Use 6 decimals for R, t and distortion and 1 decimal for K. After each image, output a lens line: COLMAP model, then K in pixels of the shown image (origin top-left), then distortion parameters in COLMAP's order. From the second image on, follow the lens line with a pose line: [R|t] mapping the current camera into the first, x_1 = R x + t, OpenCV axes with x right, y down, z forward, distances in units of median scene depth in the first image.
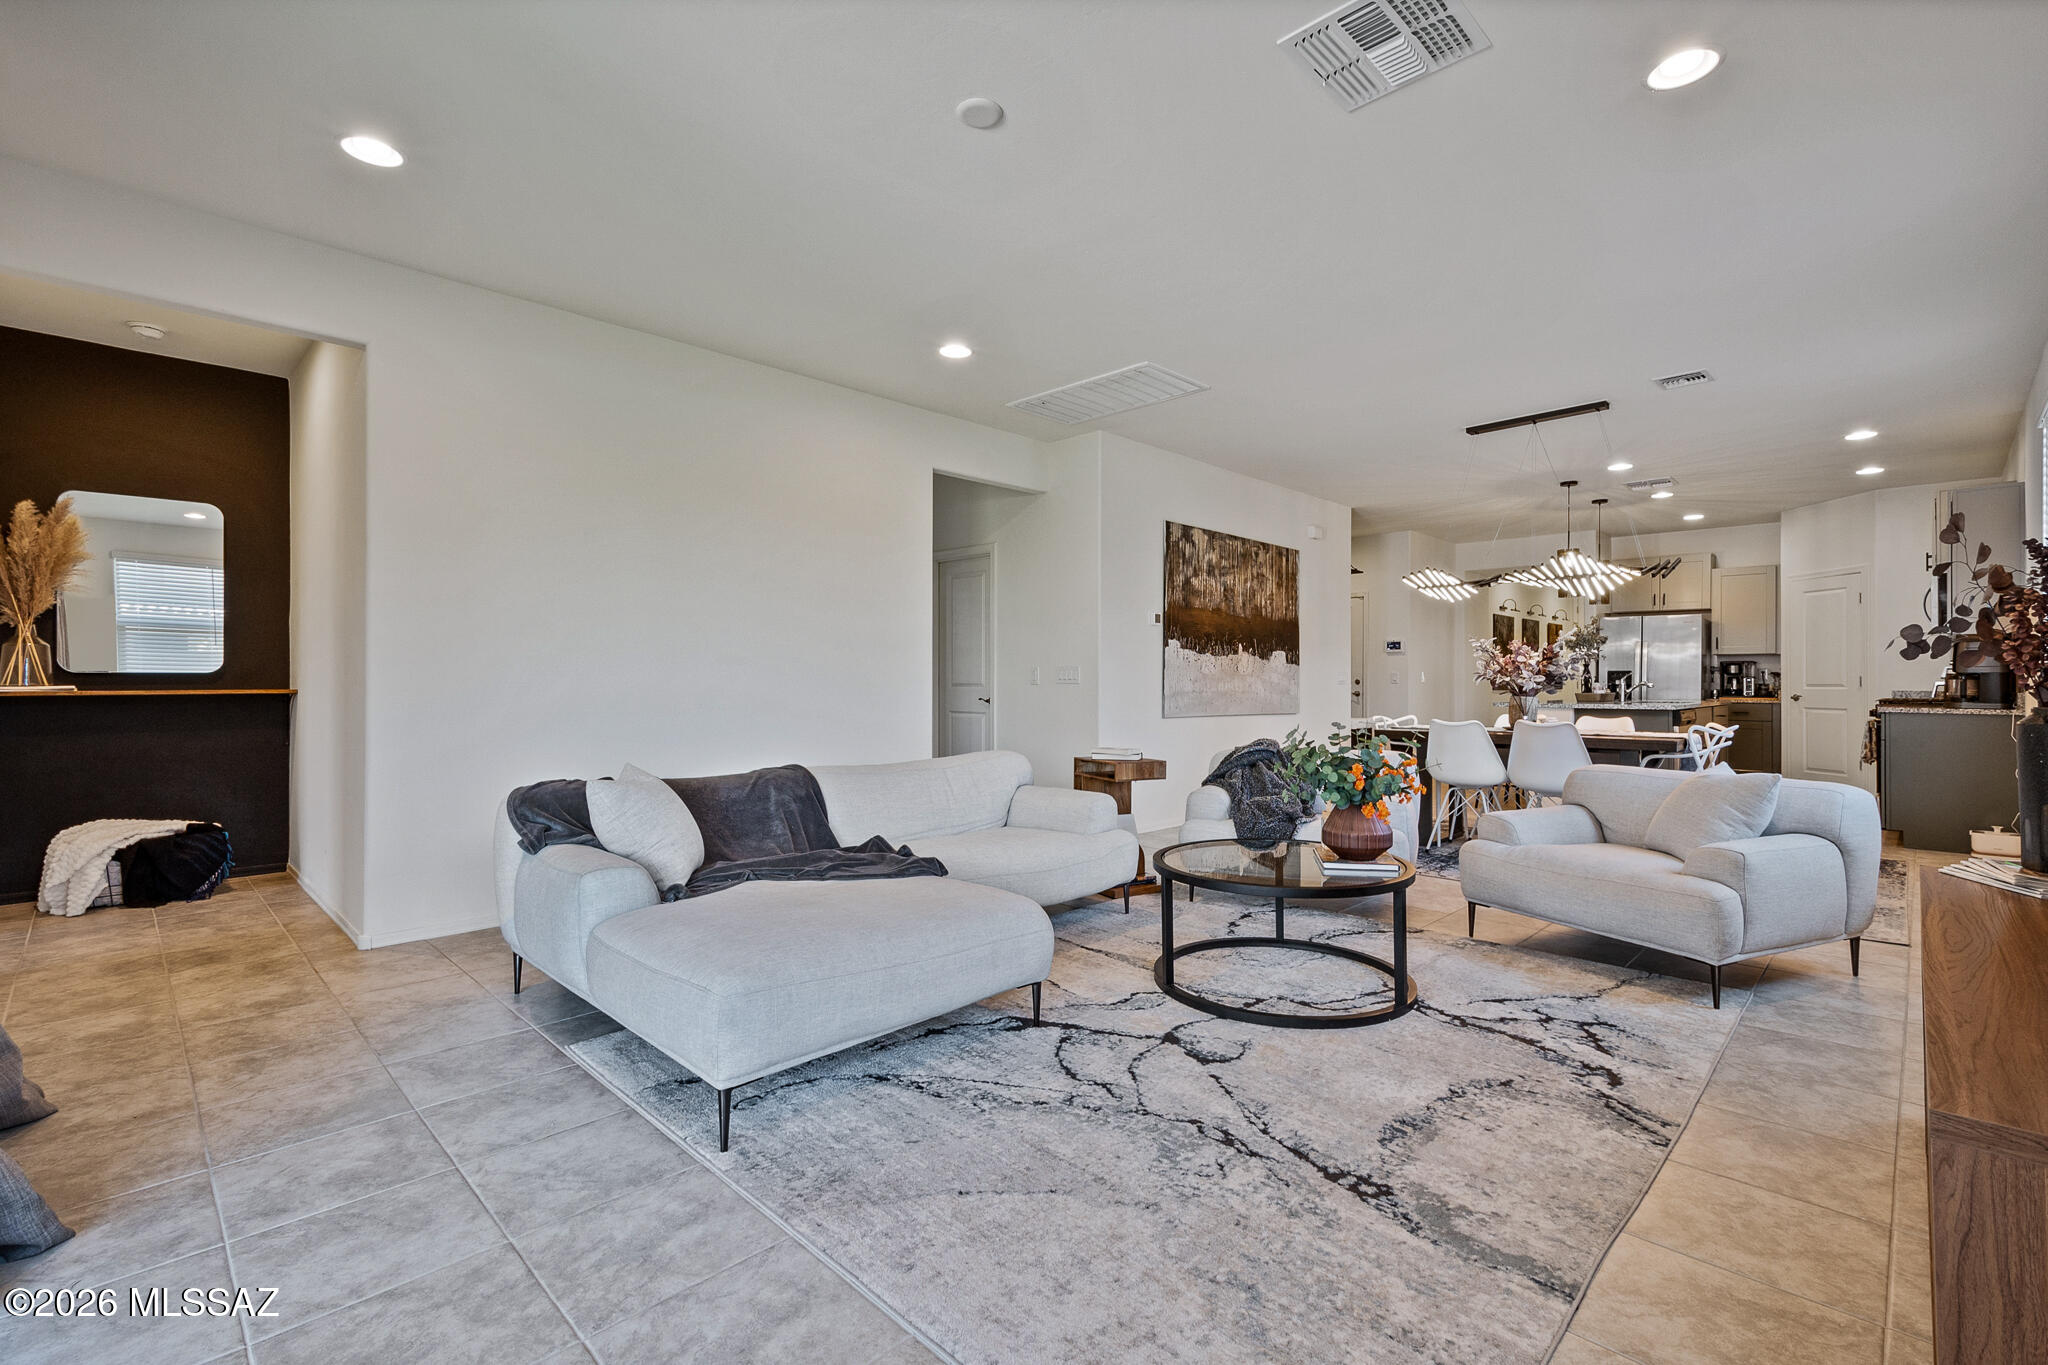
lens RADIAL K [[919.0, 0, 1030.2], [0, 919.0, 693.4], [0, 0, 1]] dist [0.003459, 0.000565]
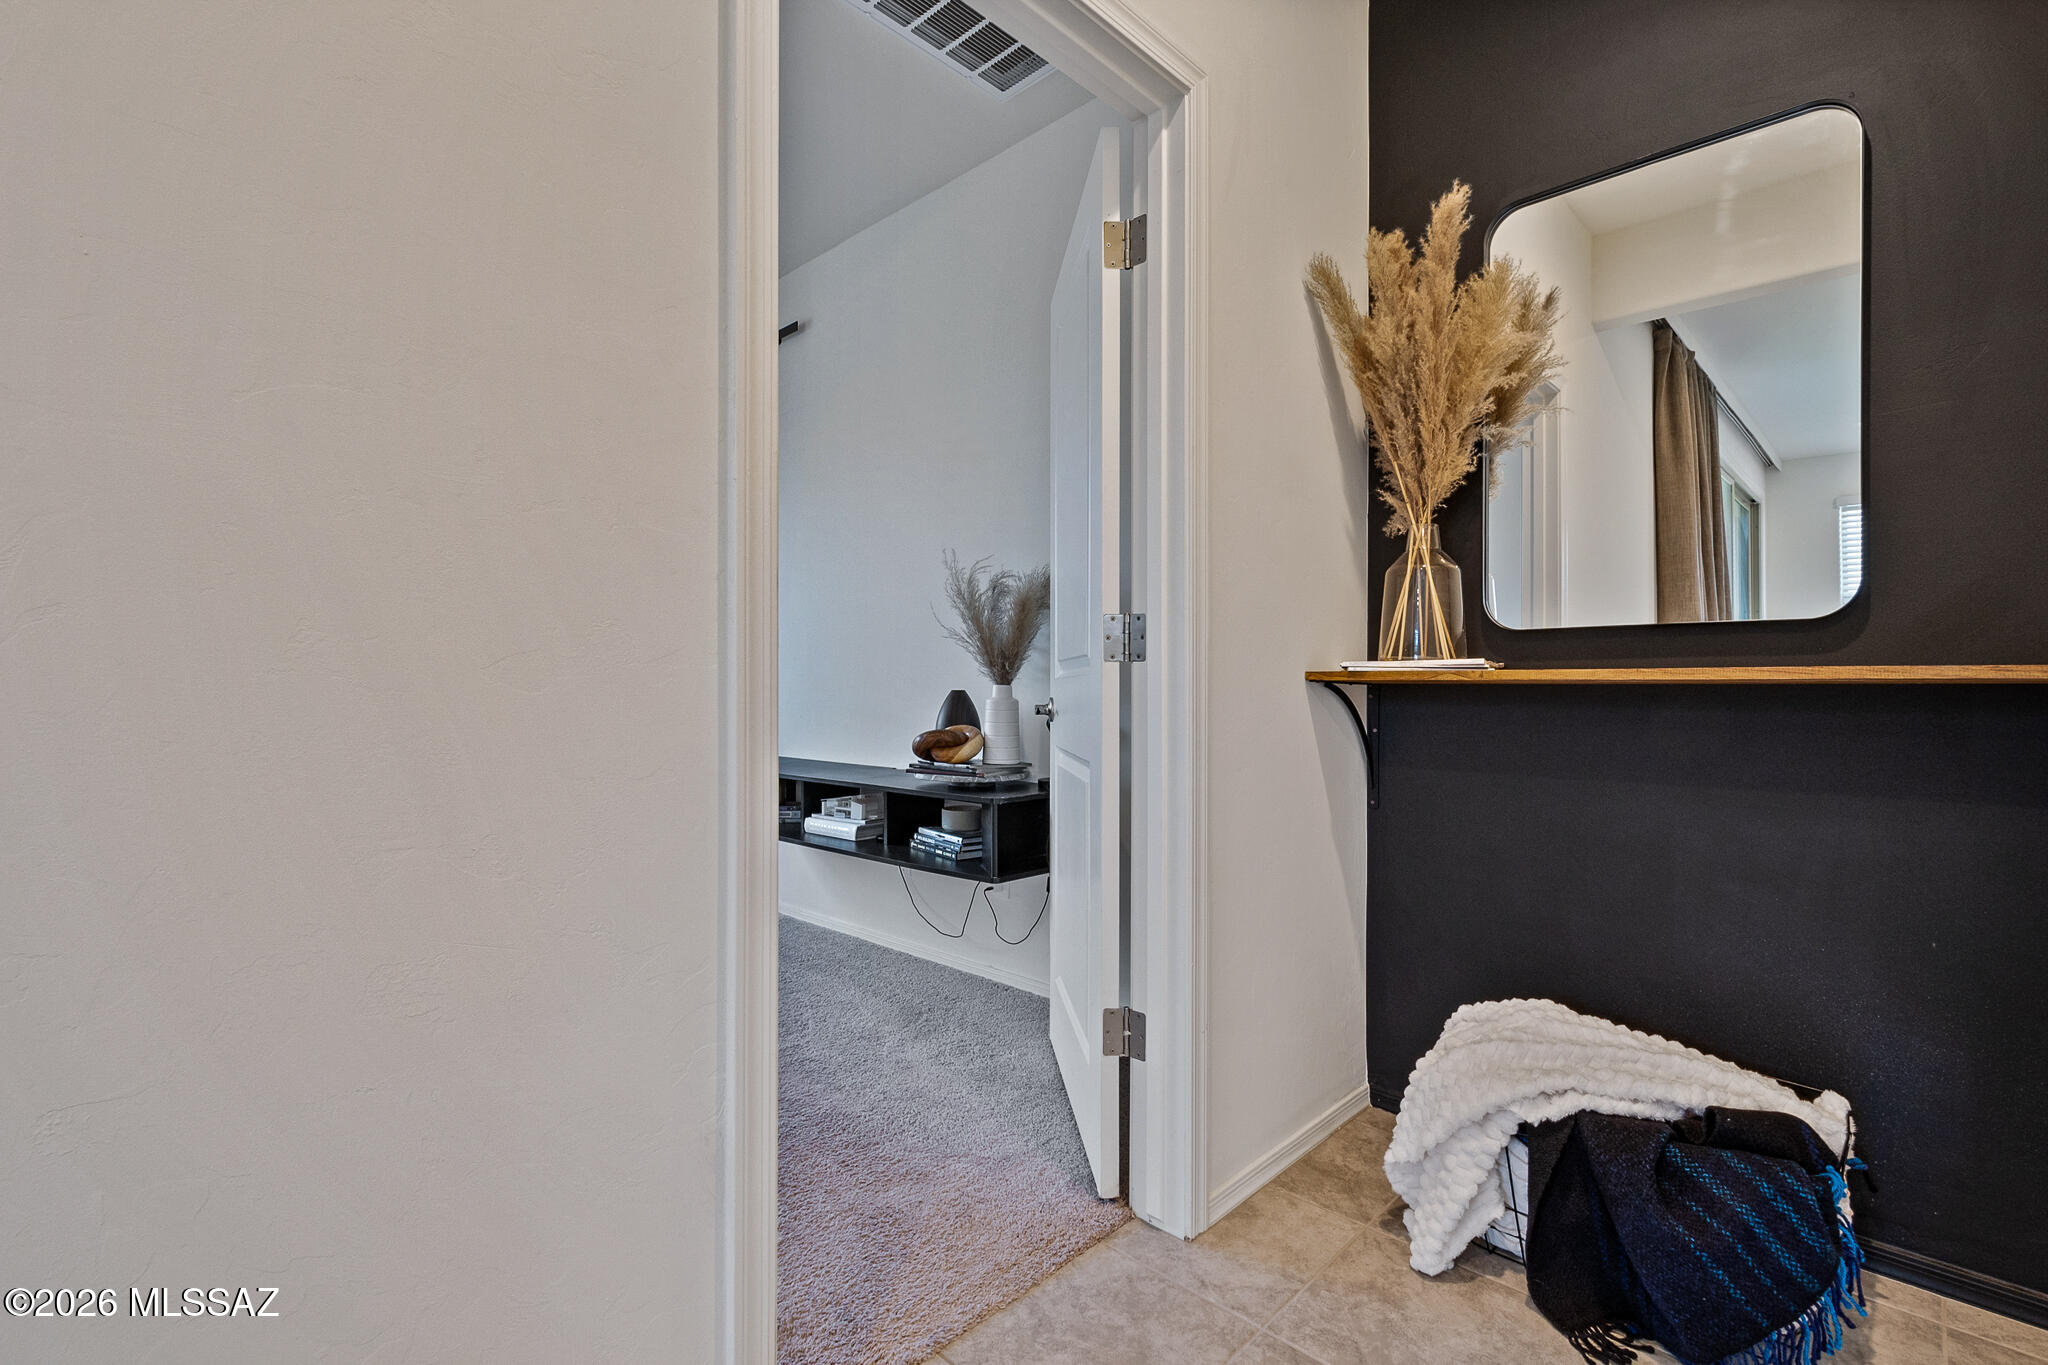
lens RADIAL K [[919.0, 0, 1030.2], [0, 919.0, 693.4], [0, 0, 1]] dist [0.003459, 0.000565]
pose [[0.017440, 0.001629, -0.999847, -0.639799], [0.002031, 0.999997, 0.001664, 0.006656], [0.999846, -0.002060, 0.017437, 0.802132]]
